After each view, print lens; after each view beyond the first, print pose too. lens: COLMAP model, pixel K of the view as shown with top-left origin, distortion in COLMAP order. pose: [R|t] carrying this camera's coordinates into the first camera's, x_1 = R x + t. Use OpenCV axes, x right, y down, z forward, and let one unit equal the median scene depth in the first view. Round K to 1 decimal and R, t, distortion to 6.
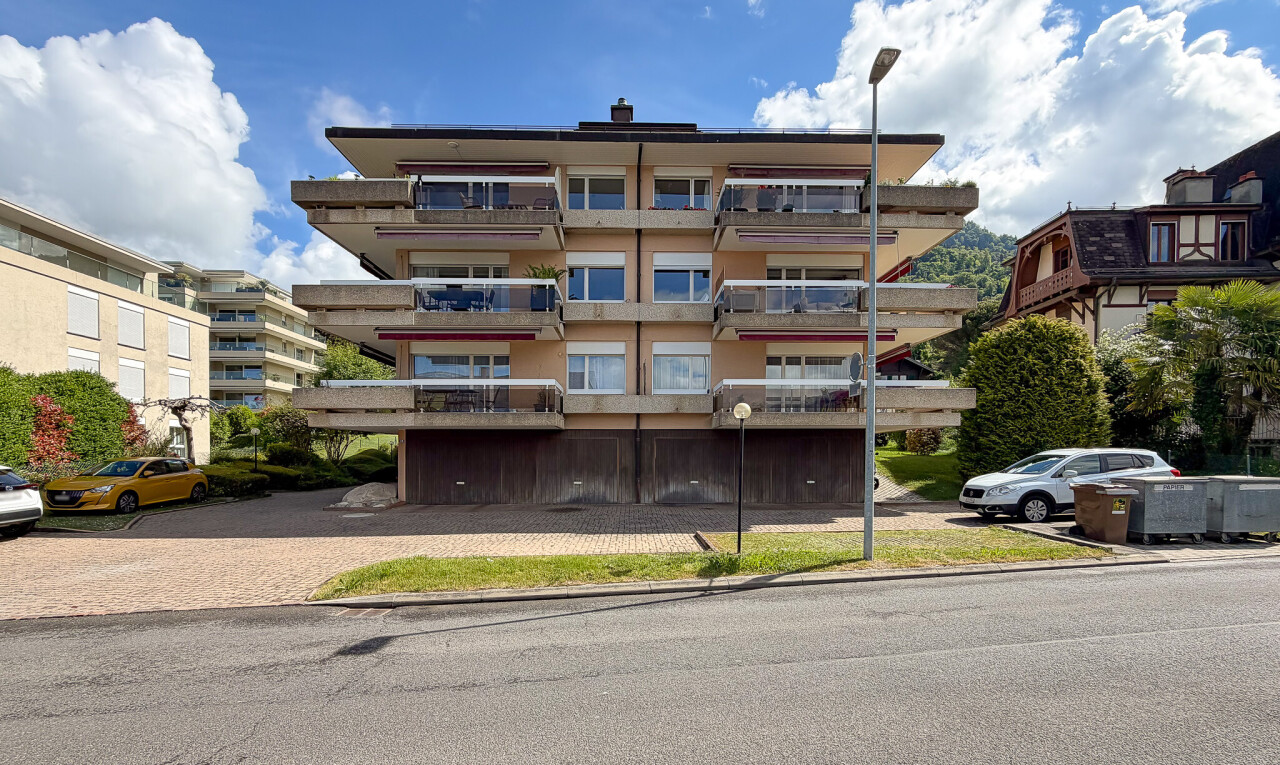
lens RADIAL K [[546.4, 0, 641.7], [0, 546.4, 422.3], [0, 0, 1]] dist [-0.019126, 0.011550]
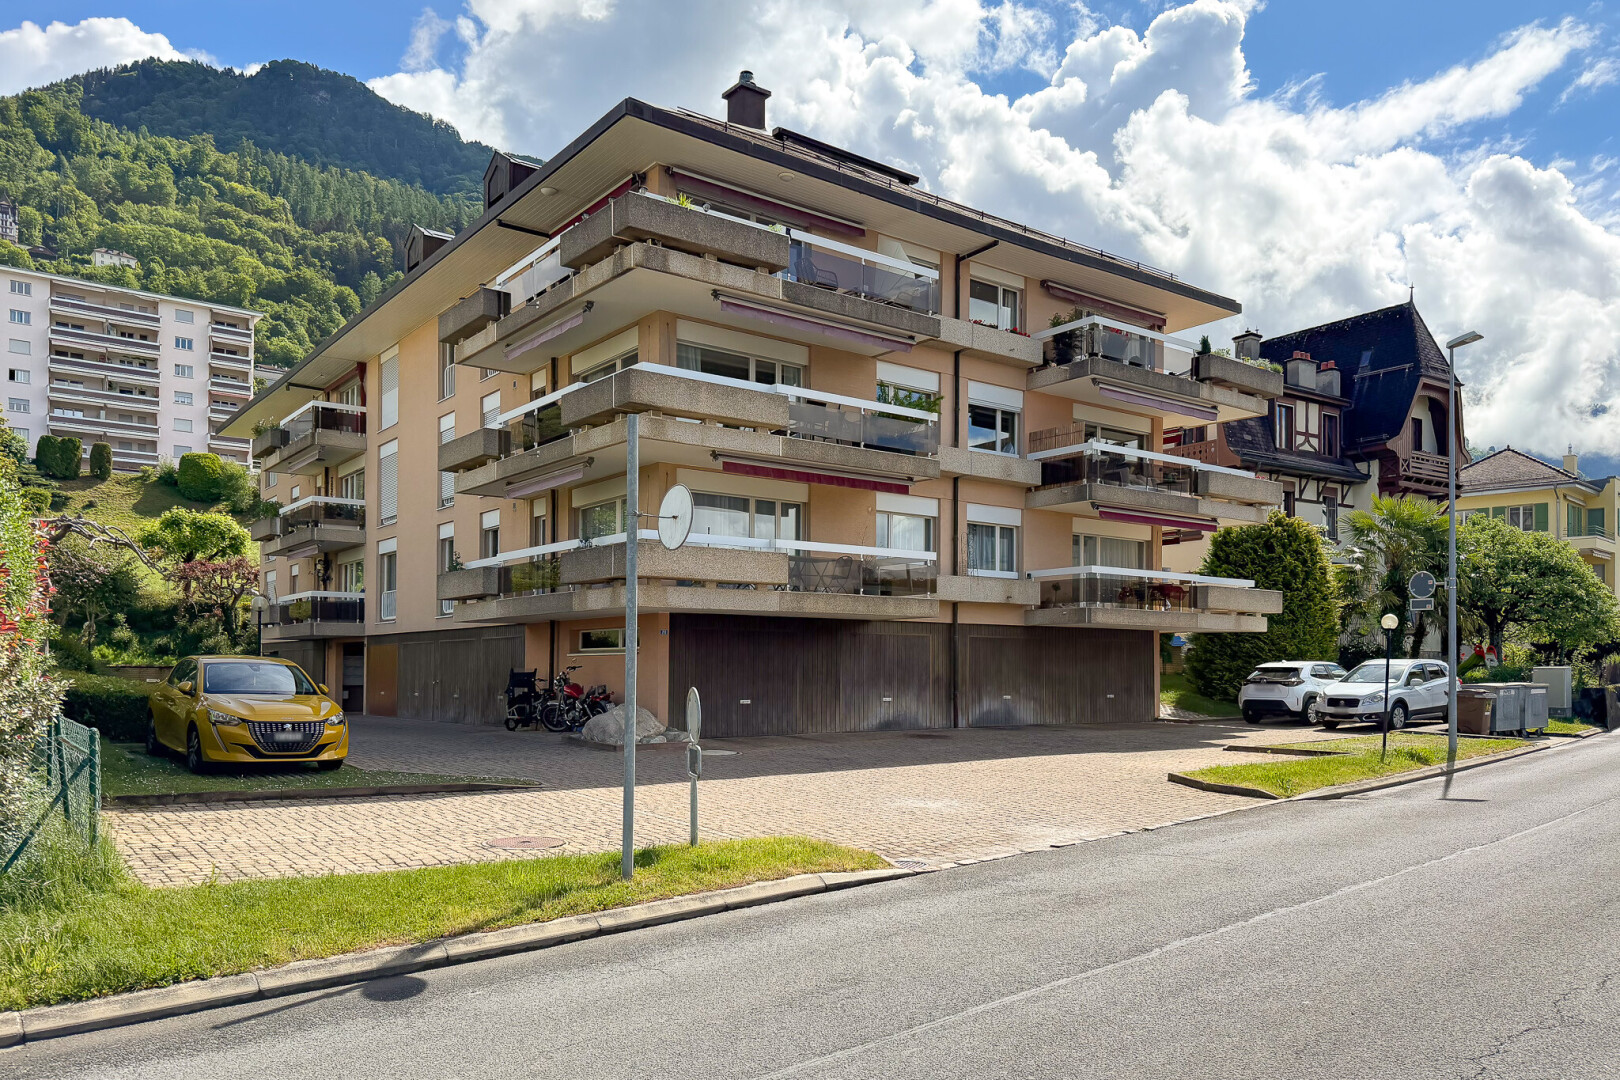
lens RADIAL K [[1144.1, 0, 810.0], [0, 1144.1, 540.0], [0, 0, 1]] dist [0.087511, 0.000678]
pose [[0.811011, 0.069352, 0.580906, -1.043074], [-0.039253, 0.997162, -0.064246, 0.007959], [-0.583713, 0.029302, 0.811431, -0.115674]]
